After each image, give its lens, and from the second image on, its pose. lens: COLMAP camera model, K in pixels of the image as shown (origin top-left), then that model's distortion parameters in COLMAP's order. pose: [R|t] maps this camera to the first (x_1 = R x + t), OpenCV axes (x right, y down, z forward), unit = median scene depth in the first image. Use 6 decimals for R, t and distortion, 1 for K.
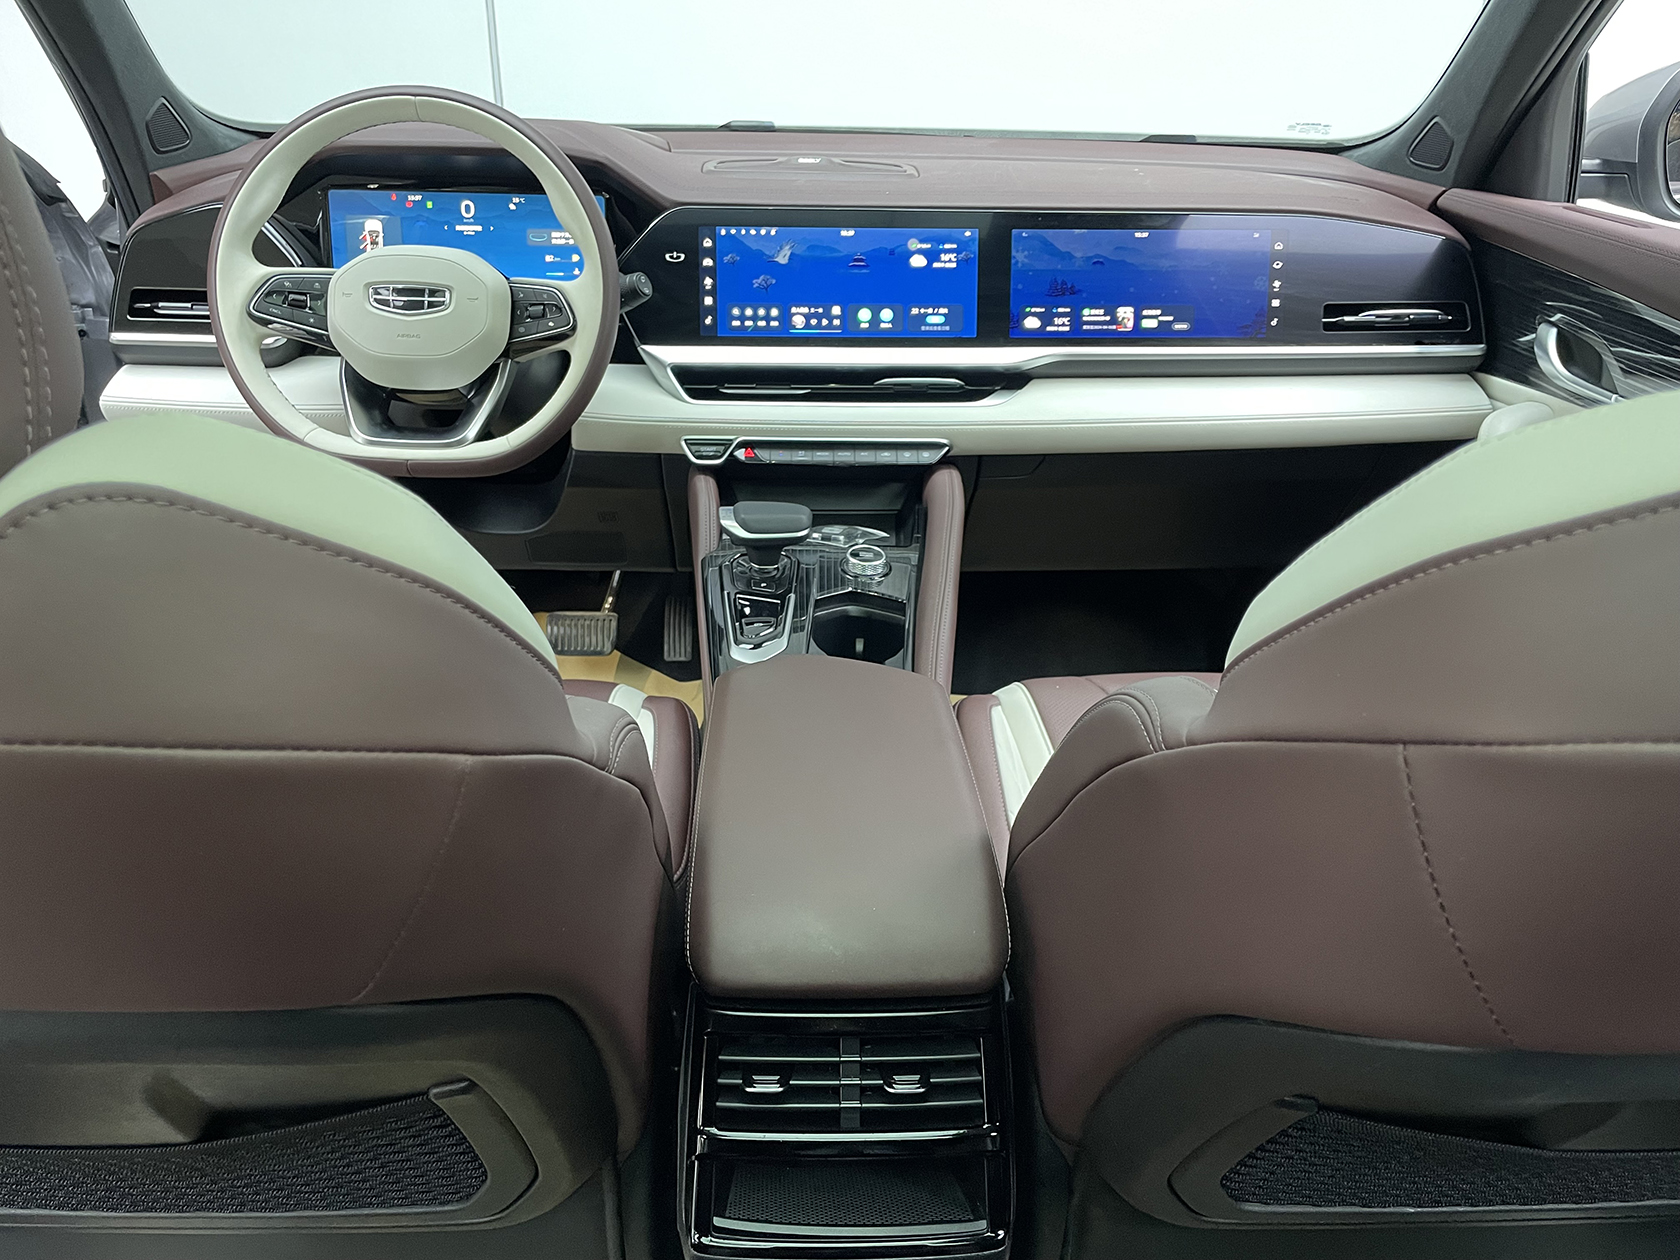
lens RADIAL K [[1283.3, 0, 834.8], [0, 1283.3, 662.5], [0, 0, 1]] dist [0.092465, -0.135285]
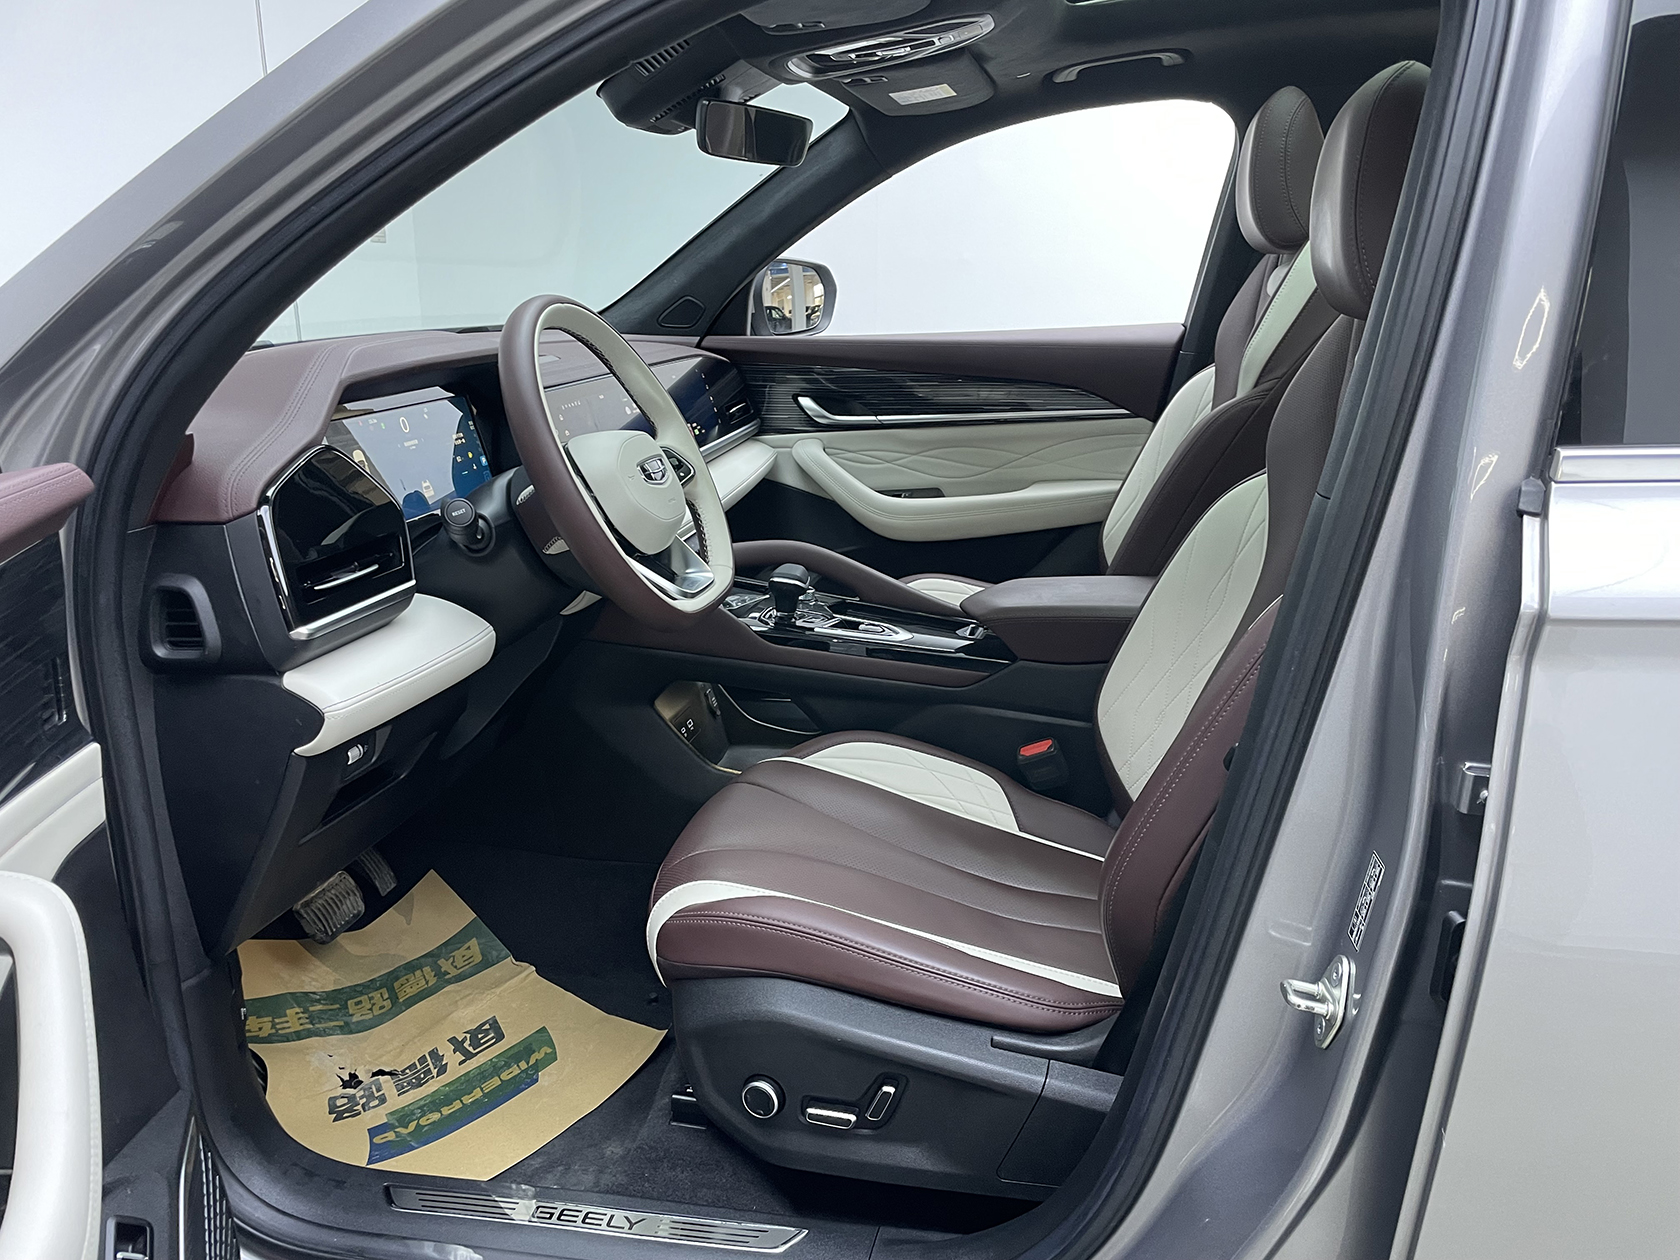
lens RADIAL K [[1275.9, 0, 837.9], [0, 1275.9, 656.1], [0, 0, 1]] dist [0.106501, -0.139232]
pose [[0.223083, -0.302746, 0.926595, -1.167573], [0.455253, 0.872876, 0.175590, -0.224004], [-0.861962, 0.382664, 0.332550, 0.477464]]
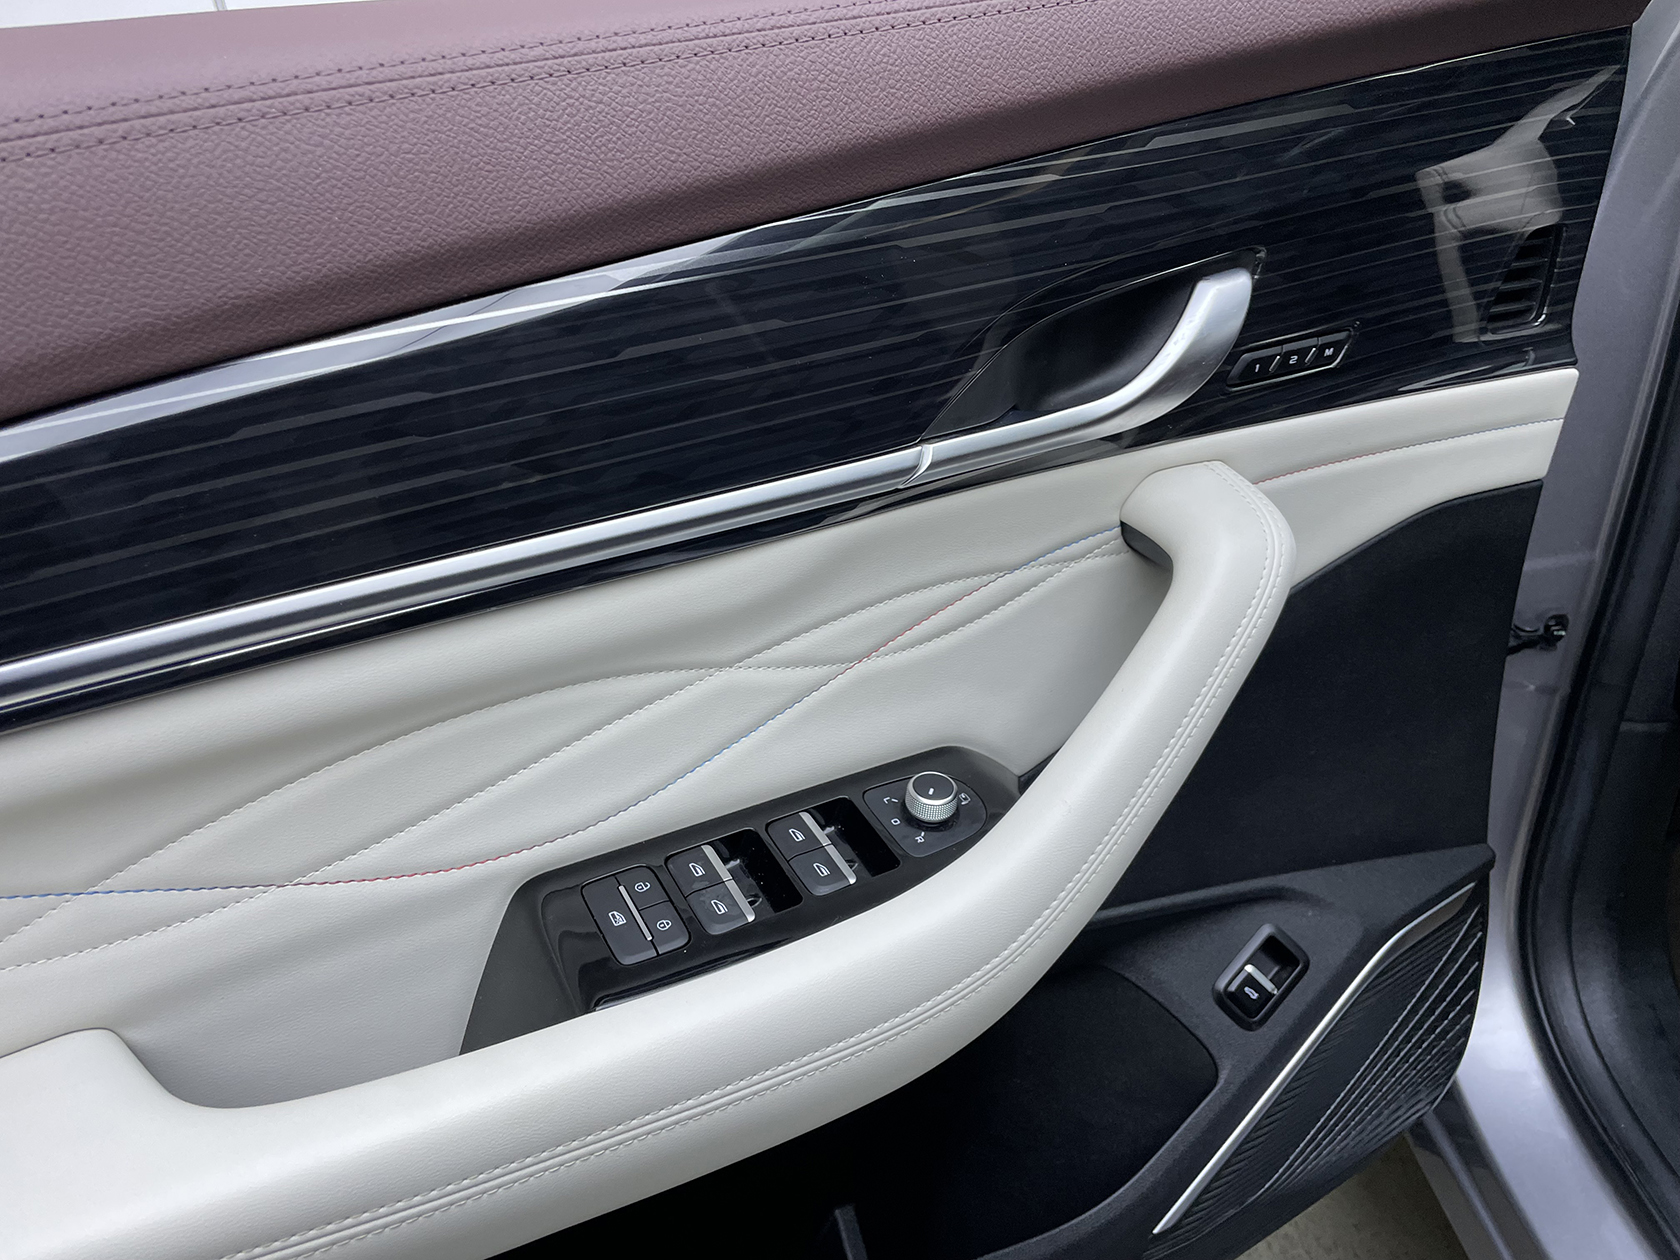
lens RADIAL K [[1279.3, 0, 849.7], [0, 1279.3, 642.0], [0, 0, 1]] dist [0.114872, -0.187258]
pose [[0.995207, -0.096696, -0.014594, -0.913664], [0.097405, 0.993429, 0.060094, -0.198499], [0.008687, -0.061228, 0.998086, 0.572444]]
